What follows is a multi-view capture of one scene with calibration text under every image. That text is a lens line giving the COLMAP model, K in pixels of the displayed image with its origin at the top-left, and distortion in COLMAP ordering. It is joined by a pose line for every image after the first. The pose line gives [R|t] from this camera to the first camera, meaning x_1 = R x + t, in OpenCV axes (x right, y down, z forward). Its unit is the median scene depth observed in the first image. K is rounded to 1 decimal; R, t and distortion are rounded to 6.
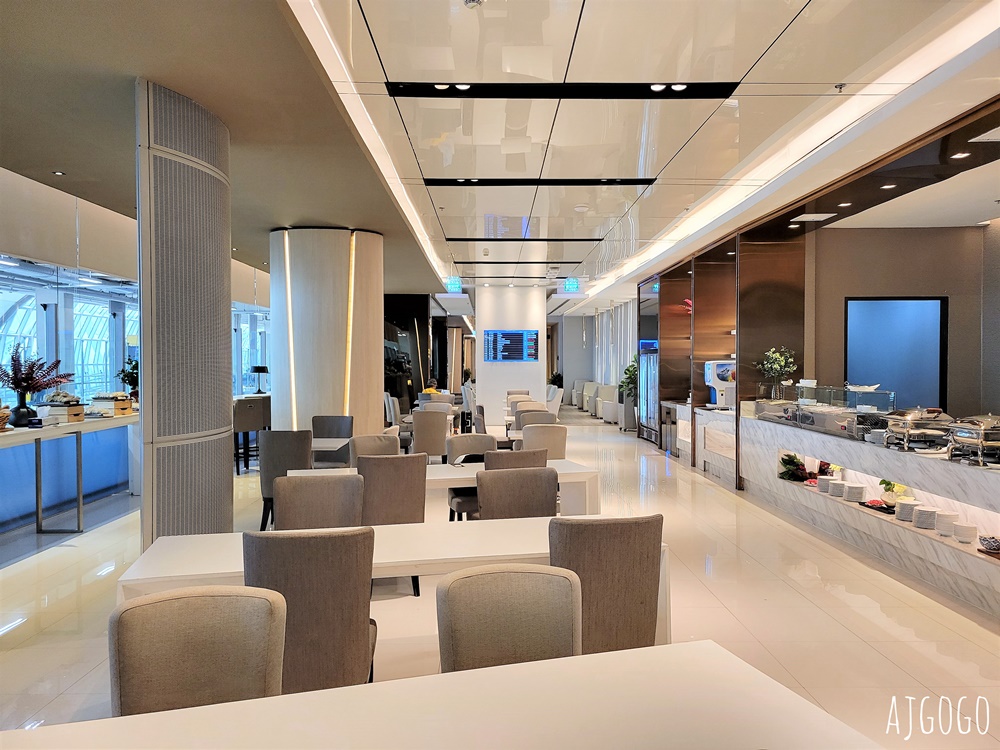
lens RADIAL K [[761.4, 0, 501.7], [0, 761.4, 371.8], [0, 0, 1]] dist [0.010772, 0.003754]
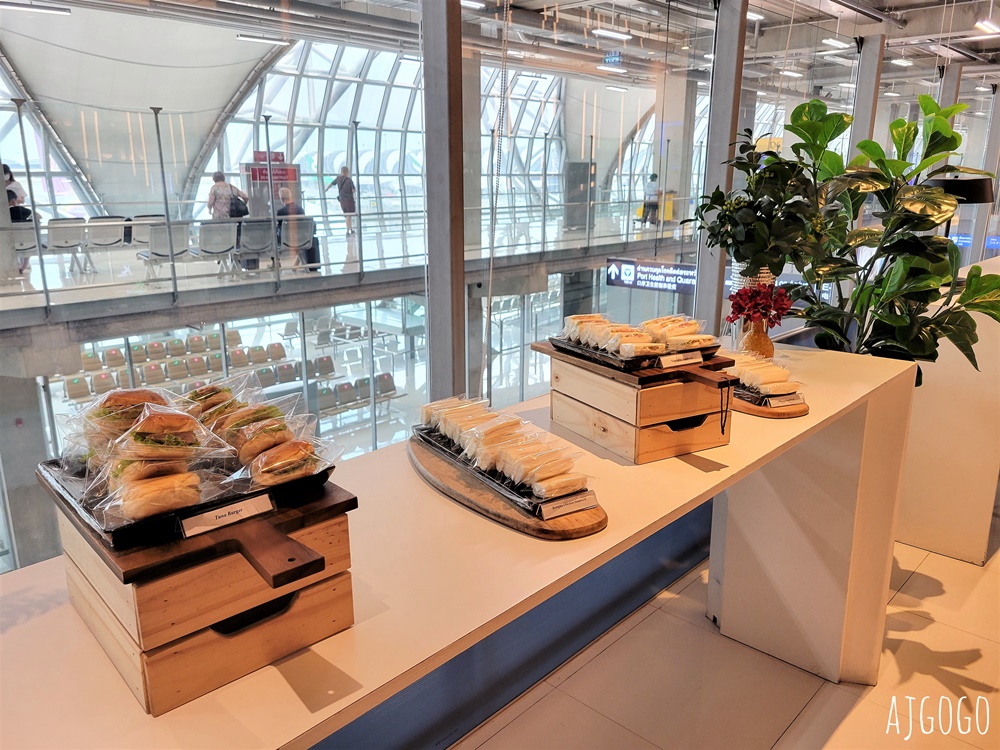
lens RADIAL K [[761.4, 0, 498.3], [0, 761.4, 376.5], [0, 0, 1]] dist [0.010772, 0.003754]
pose [[0.720391, 0.187753, -0.667671, -0.389262], [-0.015724, 0.966836, 0.254914, -0.007444], [0.693390, -0.173139, 0.699452, 0.804923]]
